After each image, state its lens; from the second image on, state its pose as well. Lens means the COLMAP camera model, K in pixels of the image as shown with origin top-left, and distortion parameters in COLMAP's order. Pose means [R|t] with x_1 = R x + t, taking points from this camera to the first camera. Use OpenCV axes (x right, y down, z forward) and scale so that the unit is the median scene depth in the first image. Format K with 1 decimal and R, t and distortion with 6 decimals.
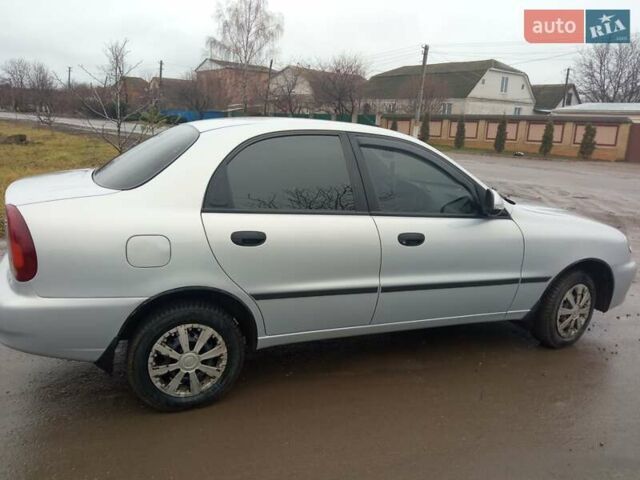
lens RADIAL K [[514.3, 0, 320.0], [0, 514.3, 240.0], [0, 0, 1]] dist [0.074574, -0.124454]
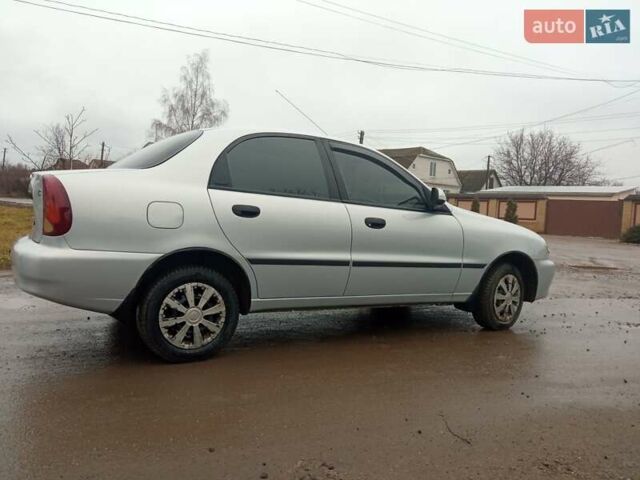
lens RADIAL K [[514.3, 0, 320.0], [0, 514.3, 240.0], [0, 0, 1]] dist [0.074574, -0.124454]
pose [[0.993336, -0.002407, 0.115230, -0.076919], [0.020718, 0.987226, -0.157973, 0.187328], [-0.113378, 0.159308, 0.980697, -0.142435]]
